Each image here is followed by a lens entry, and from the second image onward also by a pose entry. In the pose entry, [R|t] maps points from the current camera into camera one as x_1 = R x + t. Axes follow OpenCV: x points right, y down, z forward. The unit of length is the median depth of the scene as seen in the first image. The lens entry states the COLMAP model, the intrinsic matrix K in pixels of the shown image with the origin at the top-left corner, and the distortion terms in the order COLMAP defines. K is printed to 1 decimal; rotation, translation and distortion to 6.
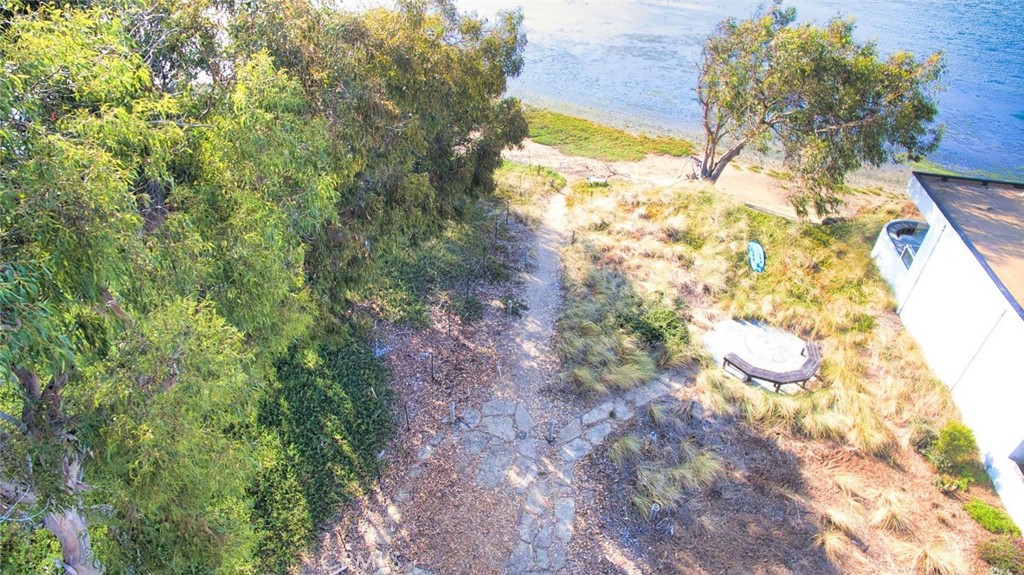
lens RADIAL K [[603.2, 0, 507.6], [0, 603.2, 292.3], [0, 0, 1]] dist [-0.115931, 0.075961]
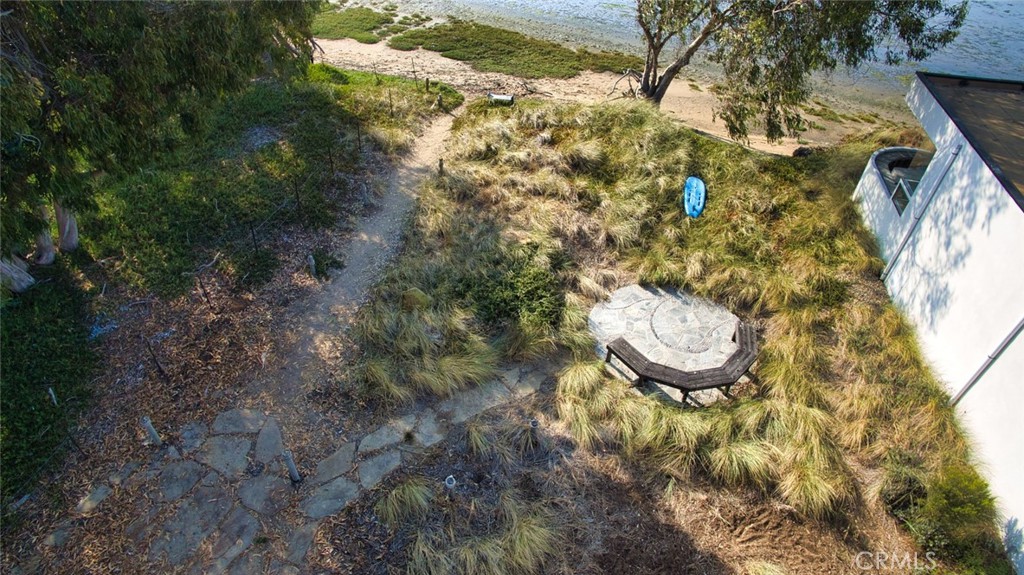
lens RADIAL K [[603.2, 0, 504.9], [0, 603.2, 290.4], [0, 0, 1]] dist [-0.115931, 0.075961]
pose [[0.999962, 0.007800, -0.003917, 0.213131], [-0.007460, 0.996727, 0.080491, -0.002806], [0.004532, -0.080459, 0.996748, 0.289796]]
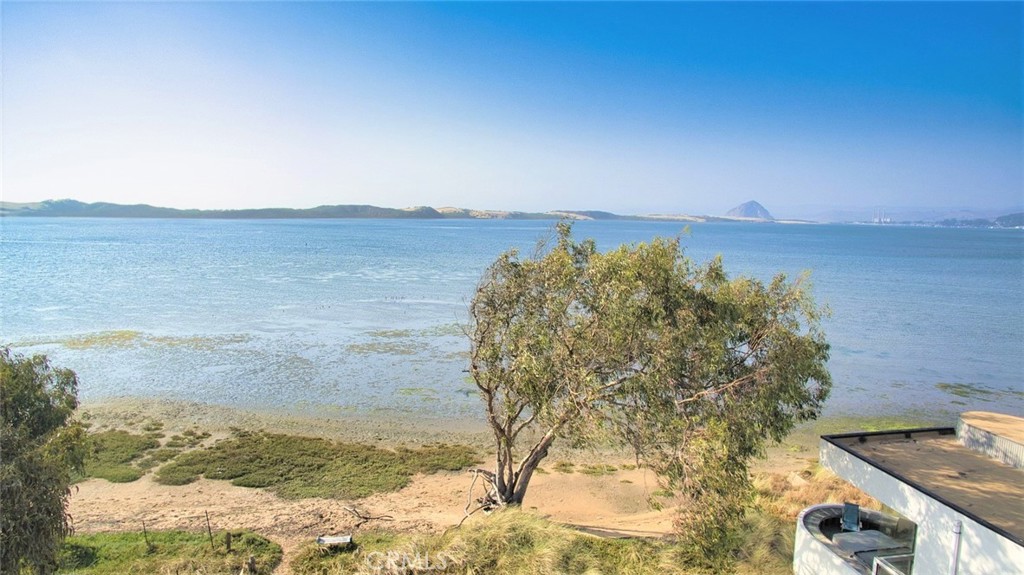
lens RADIAL K [[603.2, 0, 511.8], [0, 603.2, 280.4], [0, 0, 1]] dist [-0.115931, 0.075961]
pose [[0.915514, -0.050310, 0.399127, 0.121609], [0.241631, 0.862010, -0.445593, -0.146703], [-0.321634, 0.504389, 0.801339, 0.481607]]
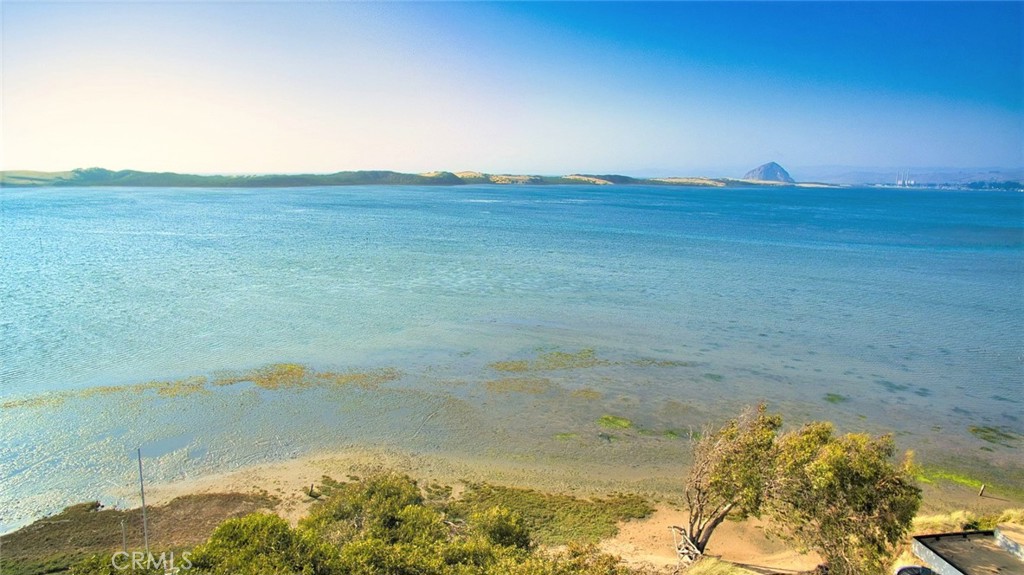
lens RADIAL K [[603.2, 0, 510.8], [0, 603.2, 286.1], [0, 0, 1]] dist [-0.115931, 0.075961]
pose [[0.925874, -0.075493, 0.370215, -0.433117], [0.227384, 0.893866, -0.386393, -0.384946], [-0.301752, 0.441932, 0.844773, 0.038159]]
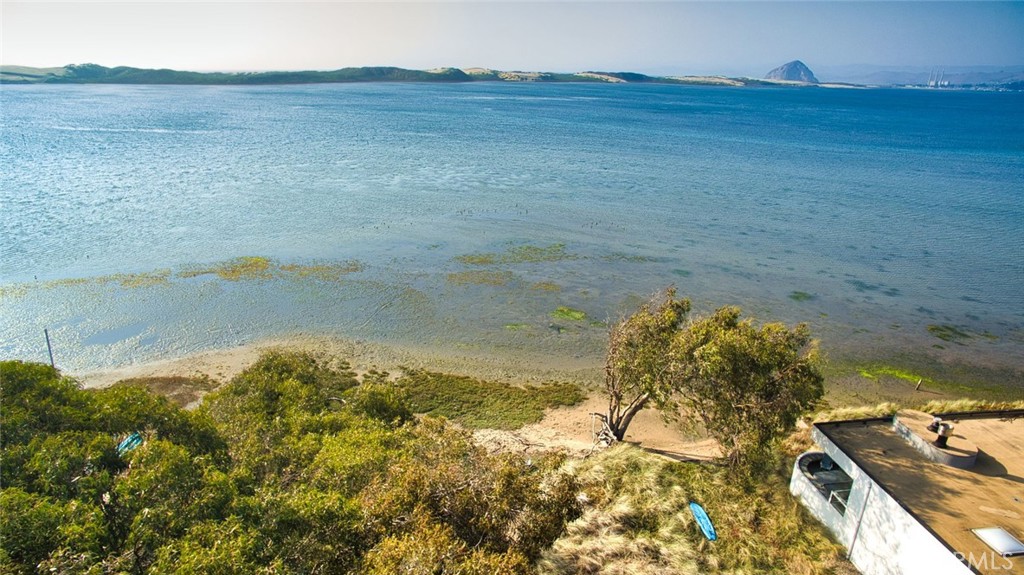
lens RADIAL K [[603.2, 0, 511.2], [0, 603.2, 288.0], [0, 0, 1]] dist [-0.115931, 0.075961]
pose [[0.932607, -0.126911, 0.337842, -0.217793], [0.214991, 0.947263, -0.237639, -0.309720], [-0.289866, 0.294257, 0.910709, 0.032708]]
